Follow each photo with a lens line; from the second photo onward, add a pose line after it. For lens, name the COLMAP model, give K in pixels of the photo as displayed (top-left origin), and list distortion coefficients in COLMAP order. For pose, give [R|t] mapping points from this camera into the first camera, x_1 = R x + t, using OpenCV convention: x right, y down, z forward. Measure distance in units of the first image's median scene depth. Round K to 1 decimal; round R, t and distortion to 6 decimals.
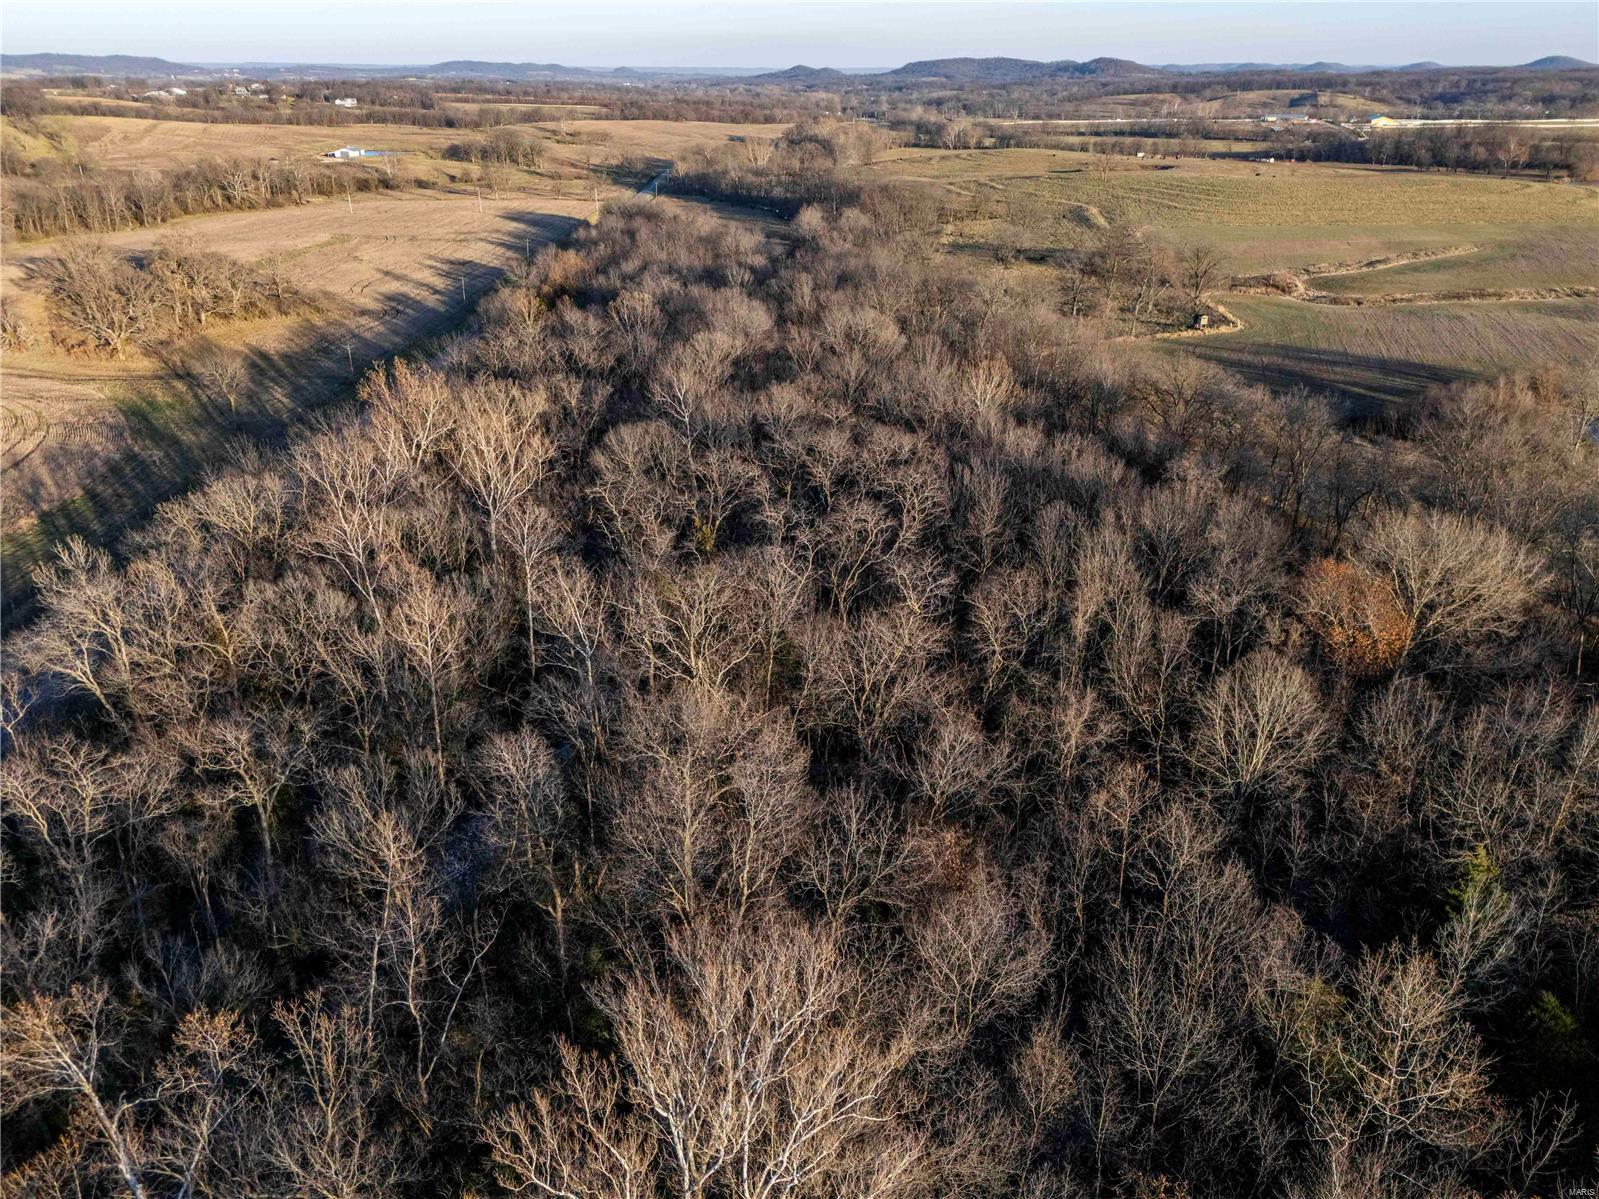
lens RADIAL K [[1181.5, 0, 794.1], [0, 1181.5, 597.8], [0, 0, 1]] dist [0.059343, -0.042224]
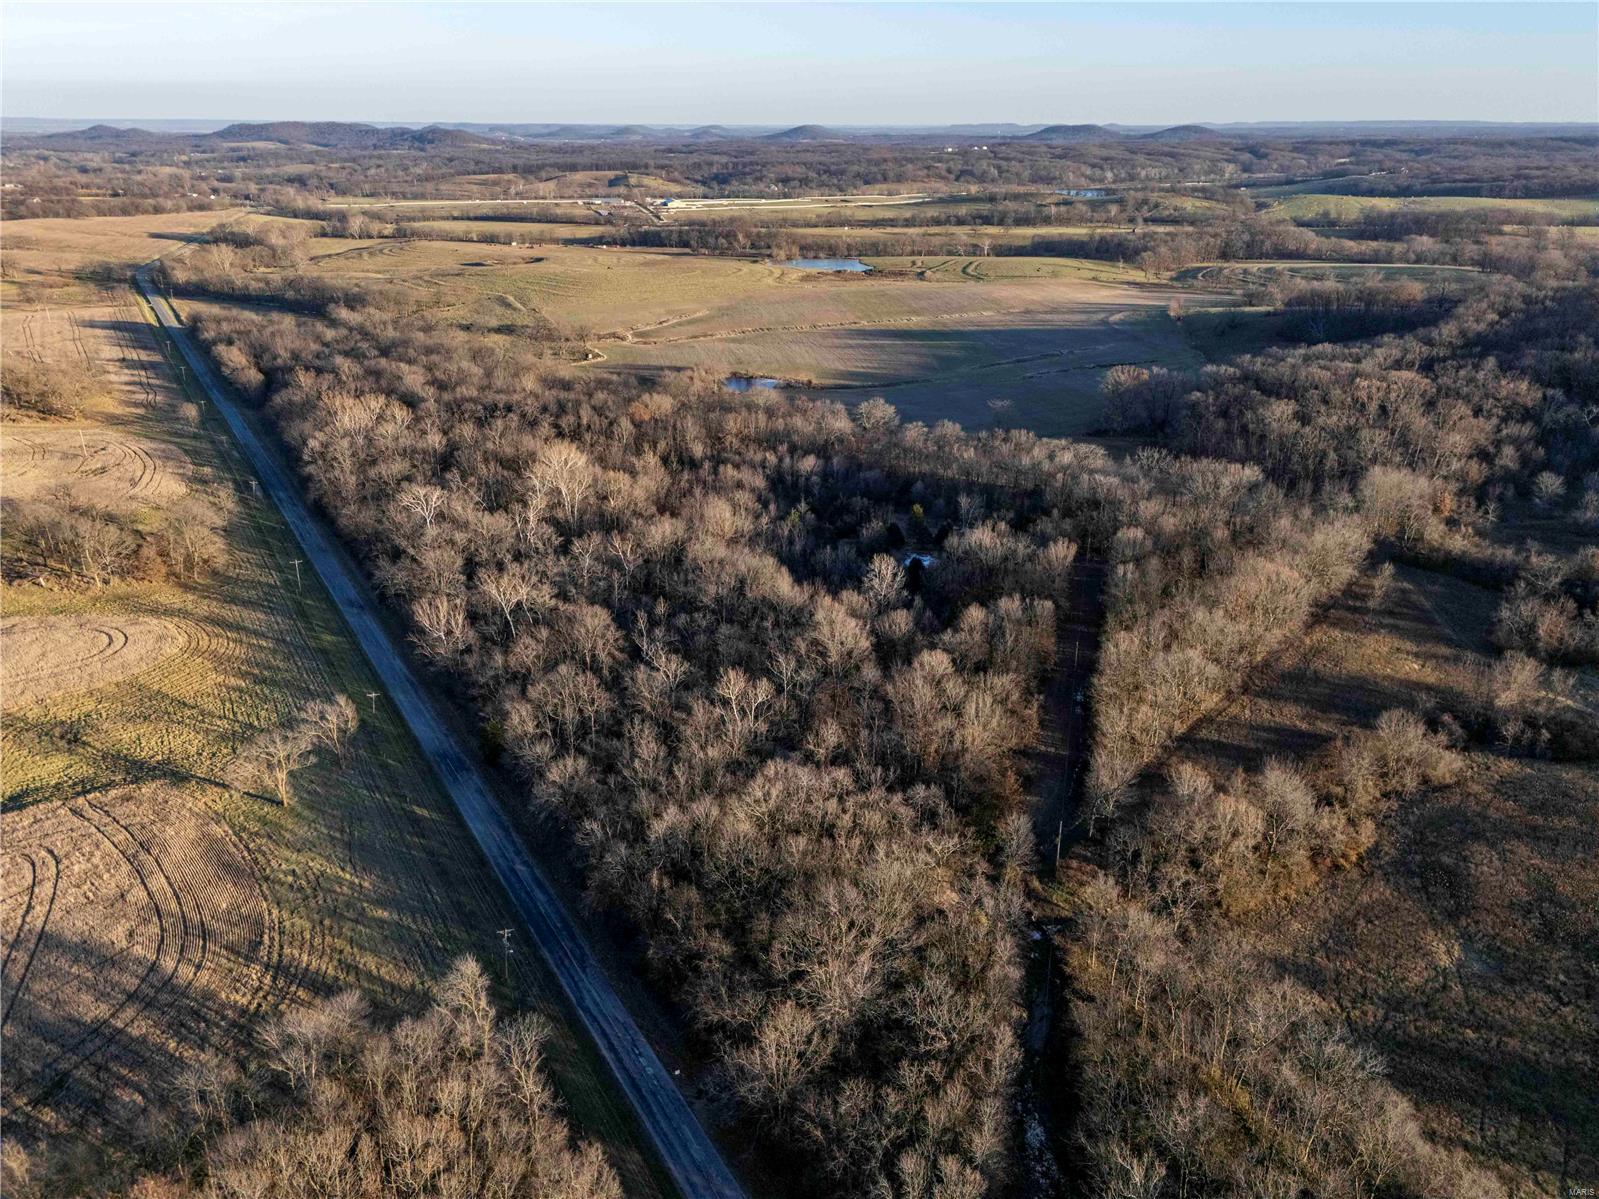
lens RADIAL K [[1181.5, 0, 805.2], [0, 1181.5, 598.4], [0, 0, 1]] dist [0.059343, -0.042224]
pose [[0.869102, -0.181949, 0.459952, -0.099925], [0.198689, 0.979986, 0.012234, 0.064402], [-0.452973, 0.080755, 0.887859, -0.272151]]
